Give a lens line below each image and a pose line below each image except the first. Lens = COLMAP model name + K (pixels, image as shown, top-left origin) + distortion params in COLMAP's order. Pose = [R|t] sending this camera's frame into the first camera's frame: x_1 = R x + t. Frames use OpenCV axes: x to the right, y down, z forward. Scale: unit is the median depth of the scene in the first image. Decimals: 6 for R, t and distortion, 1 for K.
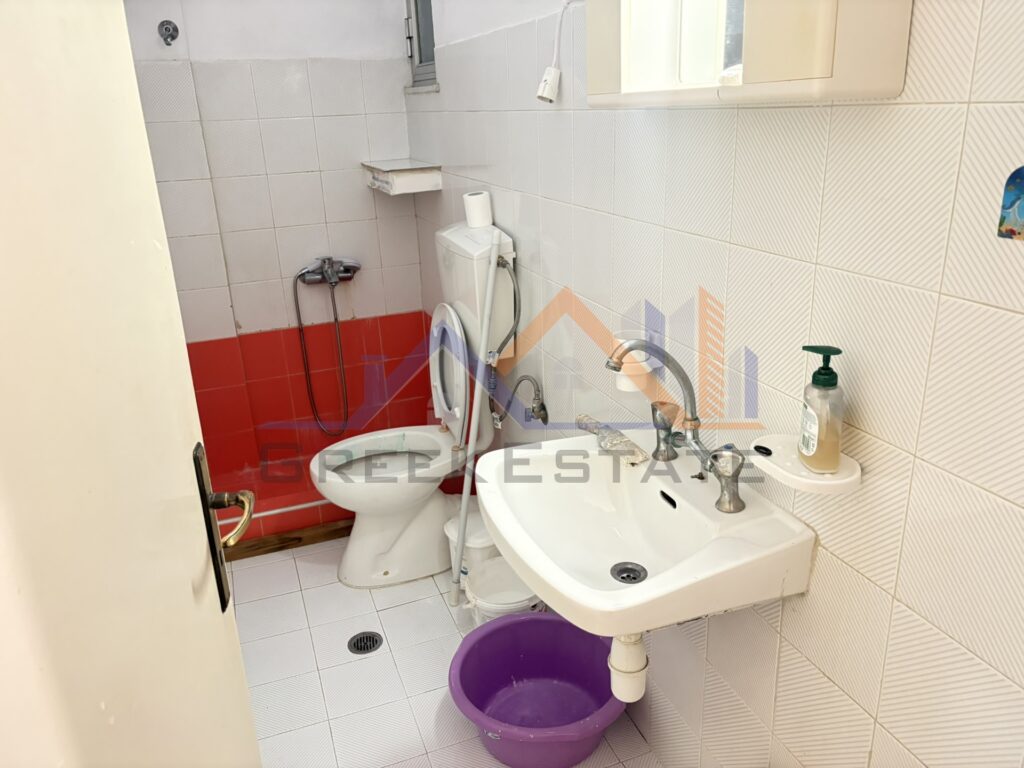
lens RADIAL K [[762.7, 0, 512.0], [0, 762.7, 384.0], [0, 0, 1]] dist [0.001700, -0.013919]
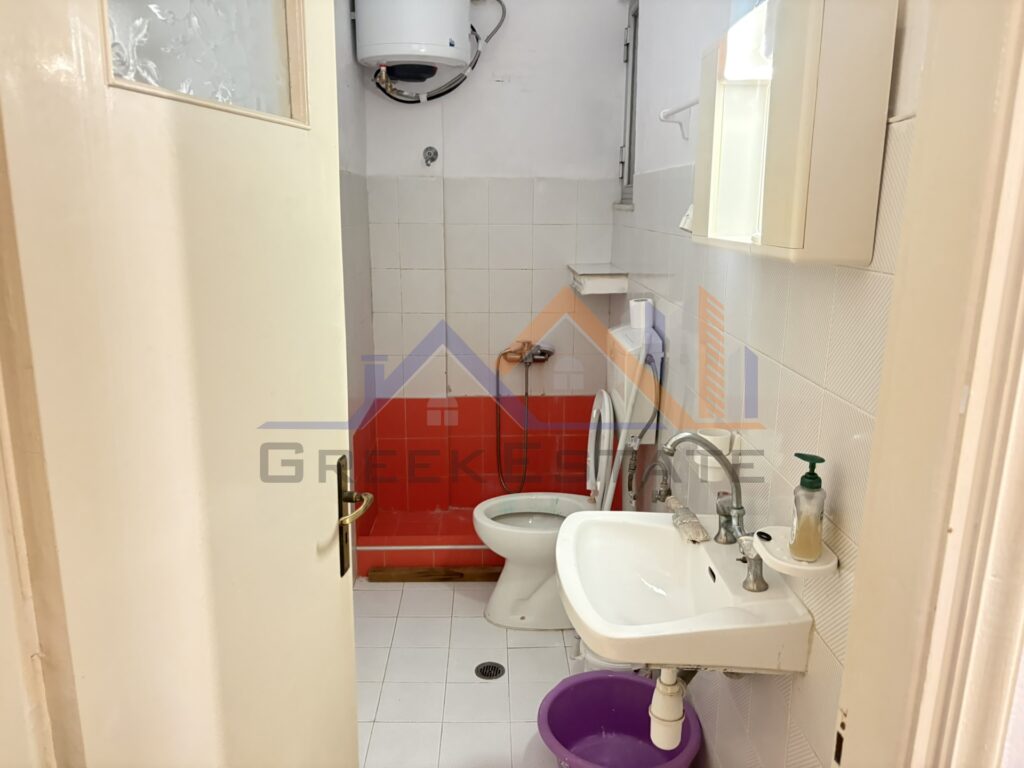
lens RADIAL K [[768.3, 0, 509.4], [0, 768.3, 380.7], [0, 0, 1]] dist [0.159026, -0.525939]
pose [[0.939697, 0.115298, -0.321988, 0.146867], [-0.152241, 0.984059, -0.091931, 0.009055], [0.306256, 0.135407, 0.942270, -0.144509]]
